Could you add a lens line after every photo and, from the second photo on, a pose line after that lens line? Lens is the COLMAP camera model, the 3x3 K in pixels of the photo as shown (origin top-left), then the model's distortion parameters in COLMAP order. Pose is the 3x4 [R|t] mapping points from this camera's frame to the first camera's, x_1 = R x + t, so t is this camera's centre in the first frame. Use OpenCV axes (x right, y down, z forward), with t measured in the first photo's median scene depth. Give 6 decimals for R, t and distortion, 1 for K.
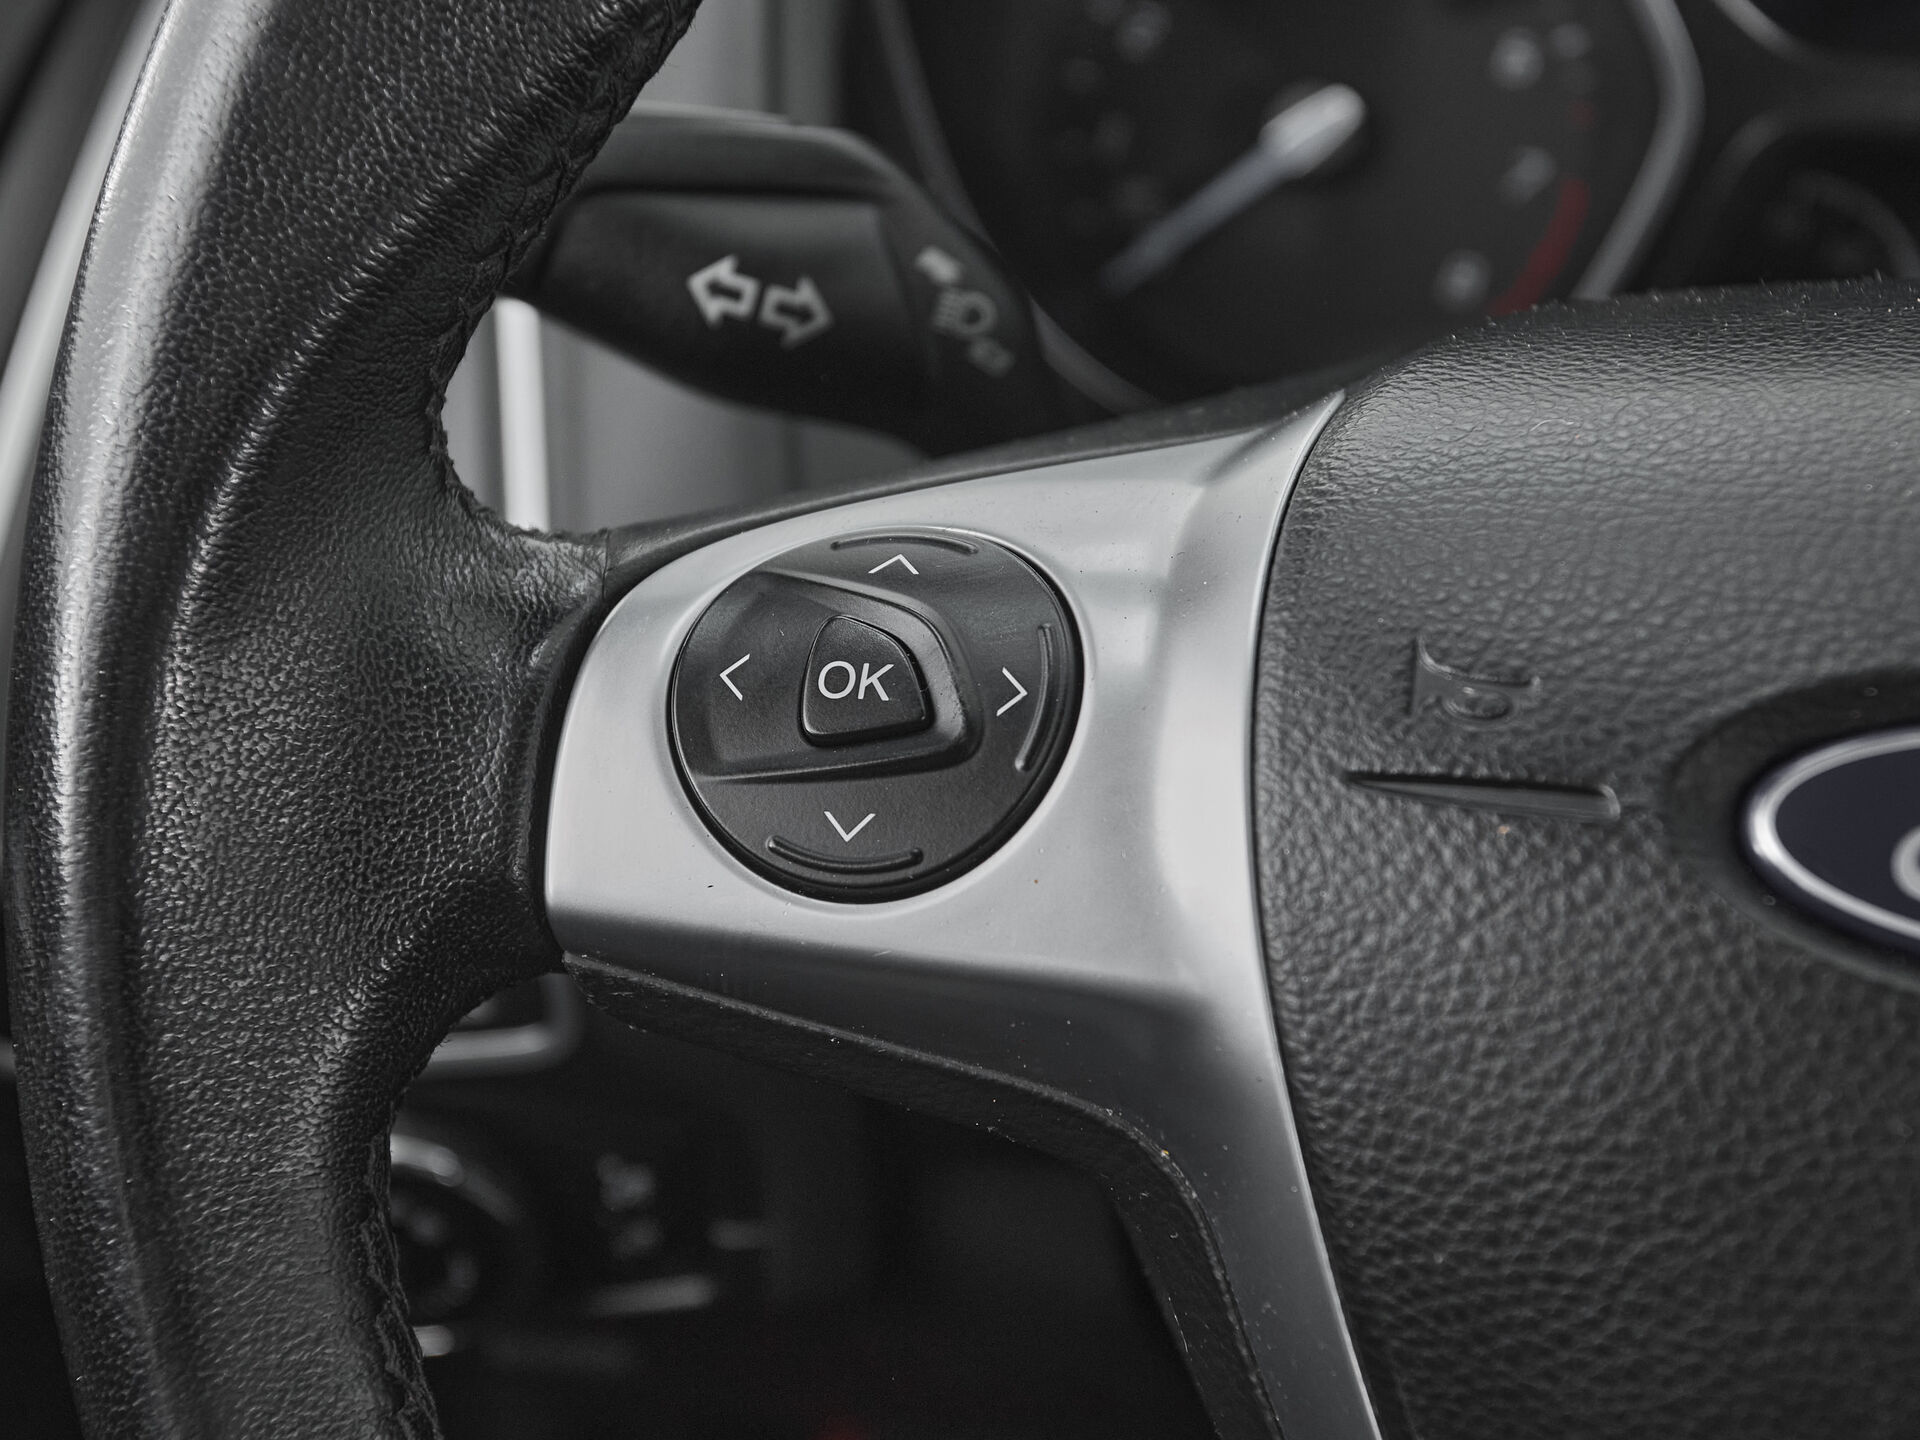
lens RADIAL K [[2777.9, 0, 960.0], [0, 2777.9, 720.0], [0, 0, 1]] dist [0.037518, -0.042435]
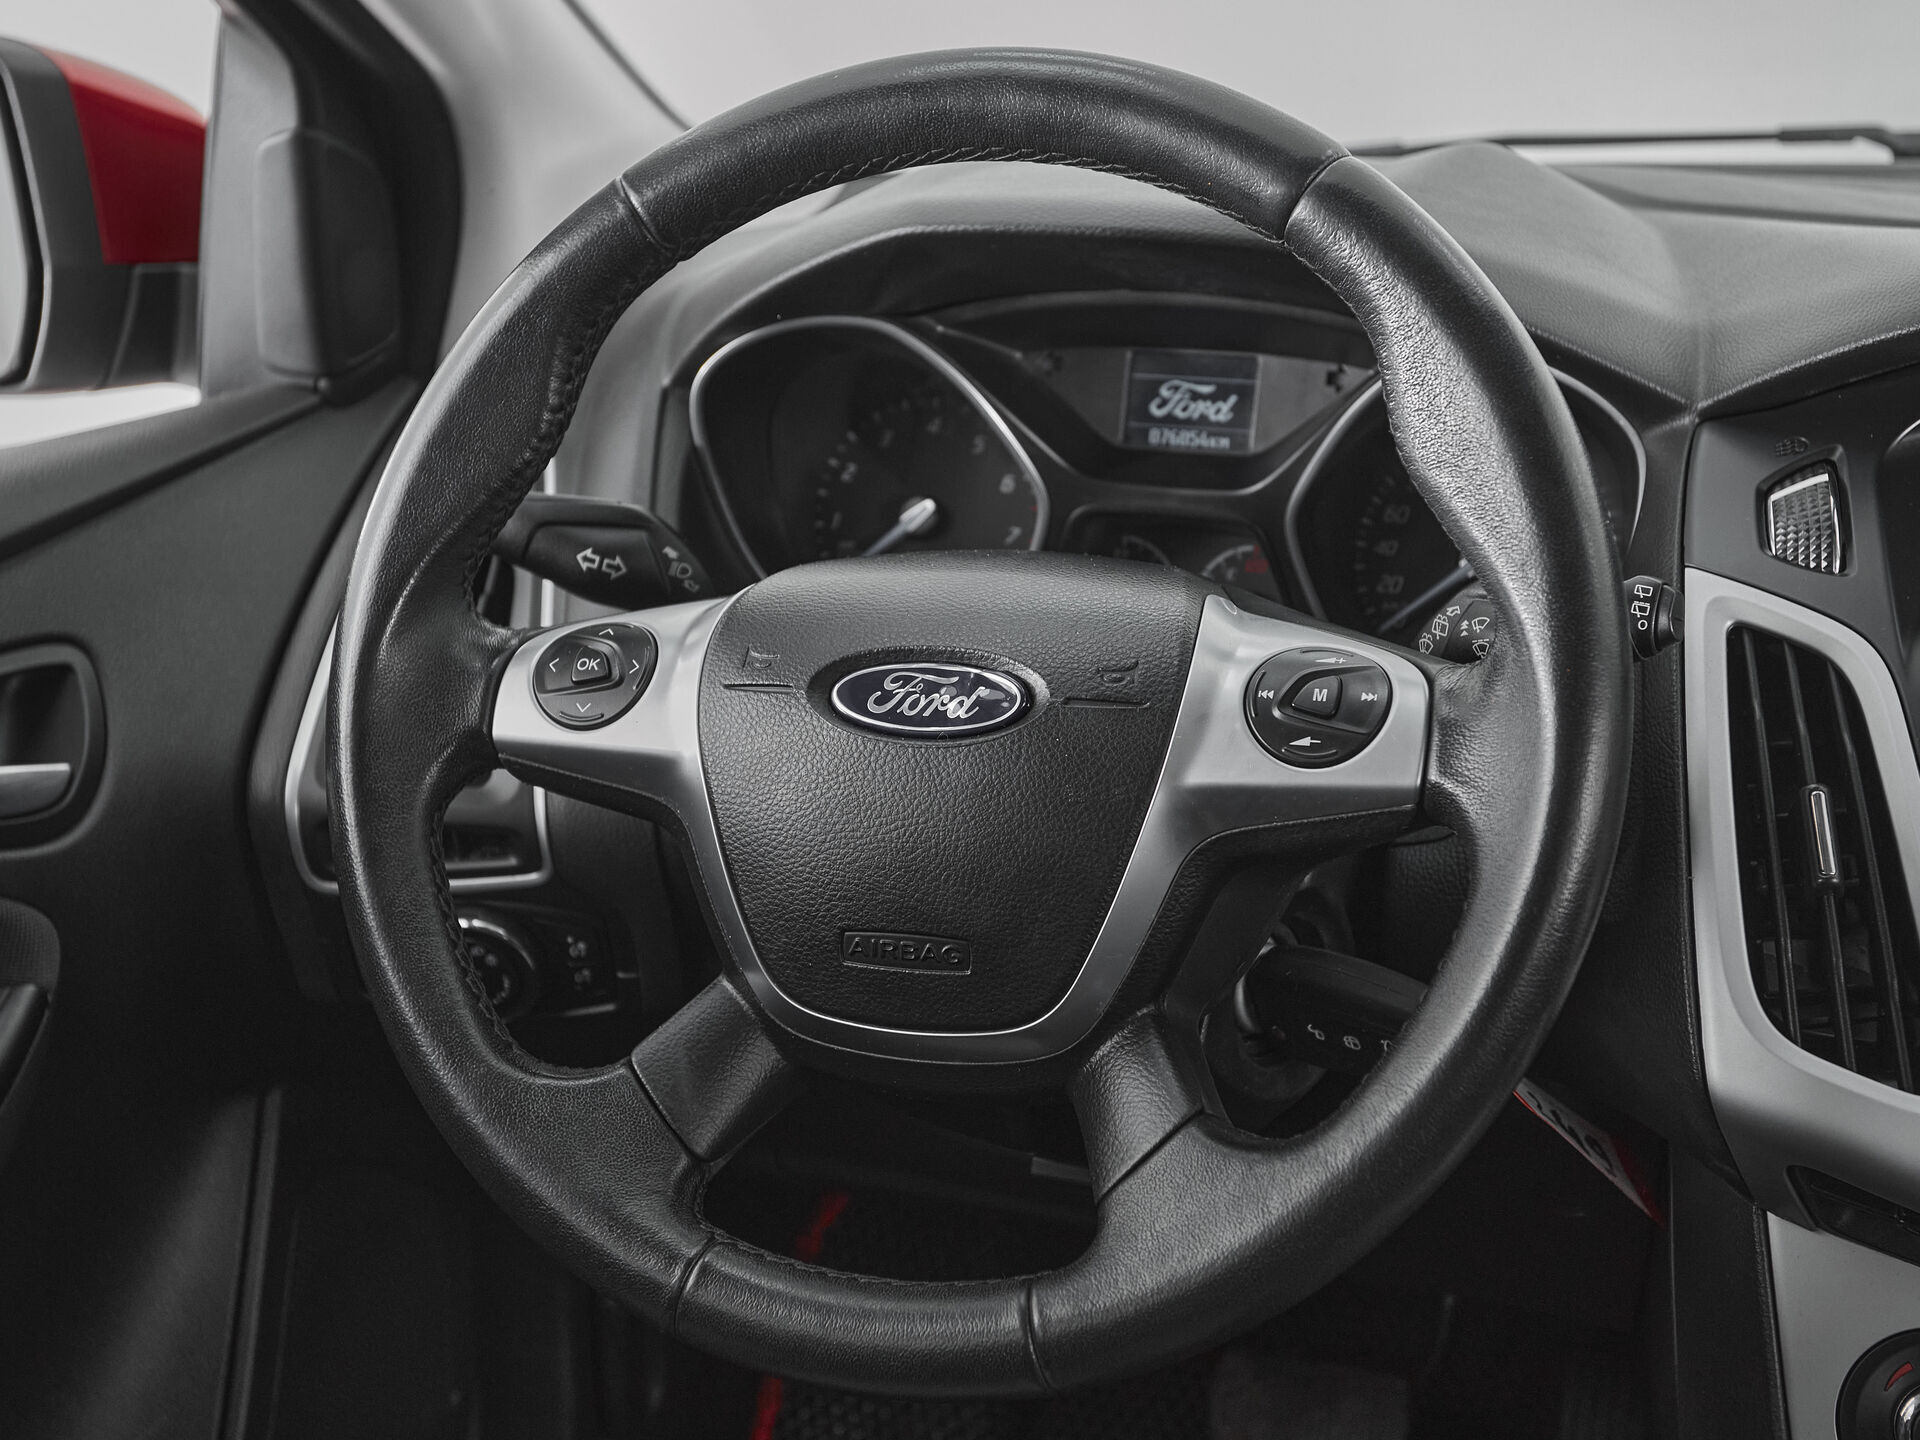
lens RADIAL K [[2369.8, 0, 956.4], [0, 2369.8, 753.5], [0, 0, 1]] dist [0.016599, 0.018150]
pose [[0.997068, 0.005222, -0.076348, 0.573230], [-0.015141, 0.991408, -0.129923, 0.420655], [0.075013, 0.130698, 0.988580, -1.597591]]
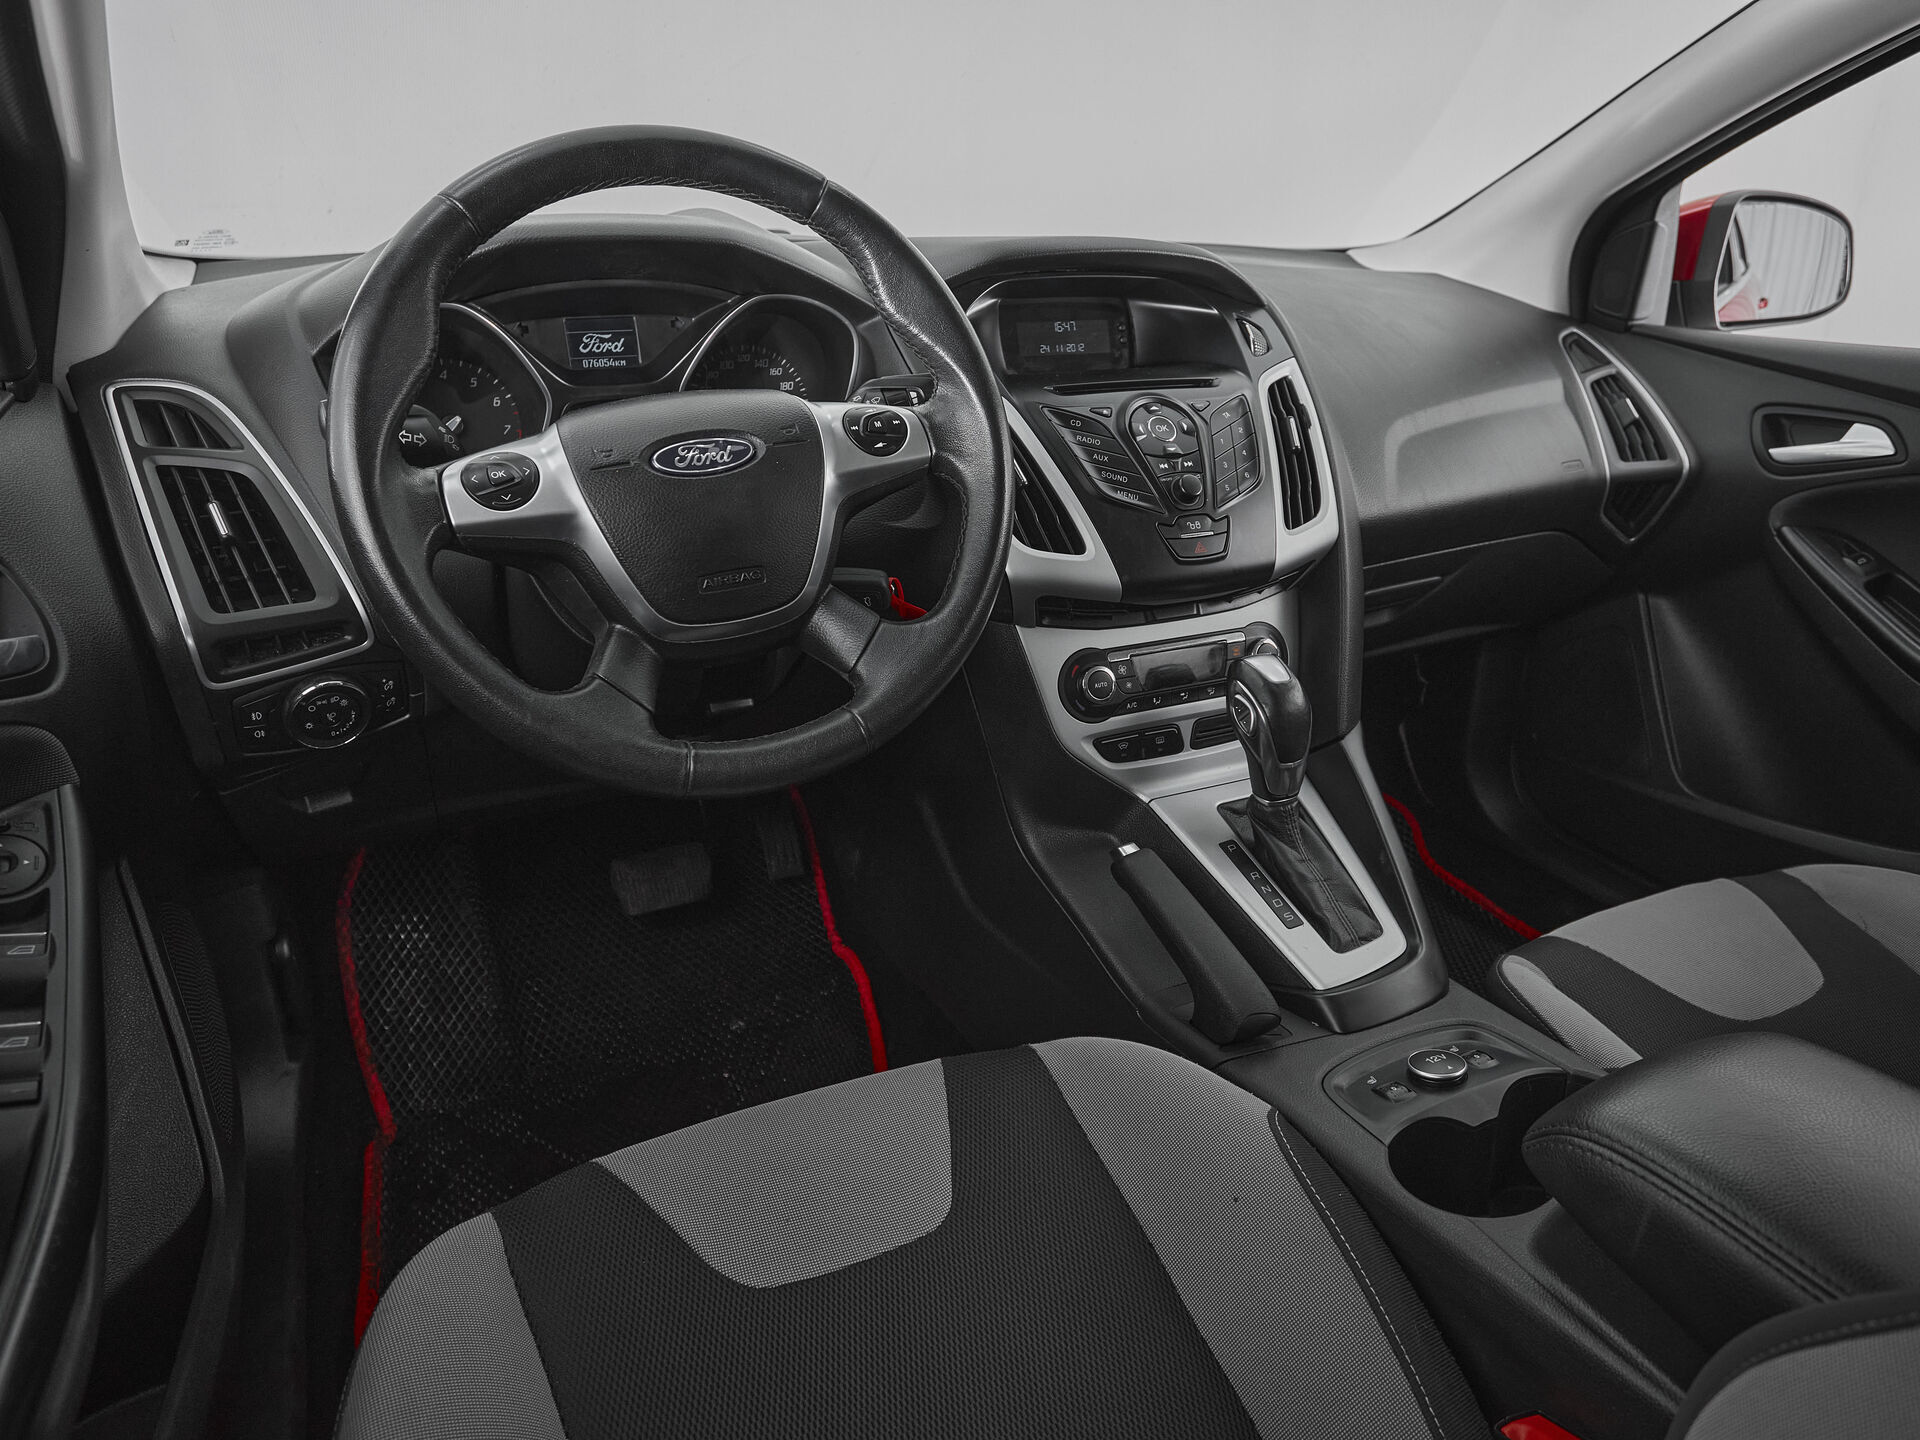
lens RADIAL K [[1249.4, 0, 960.0], [0, 1249.4, 720.0], [0, 0, 1]] dist [-0.069441, 0.071664]
pose [[0.755106, -0.258436, 0.602517, -0.947548], [0.288395, 0.956270, 0.048738, 0.598086], [-0.588765, 0.136961, 0.796617, -1.467805]]
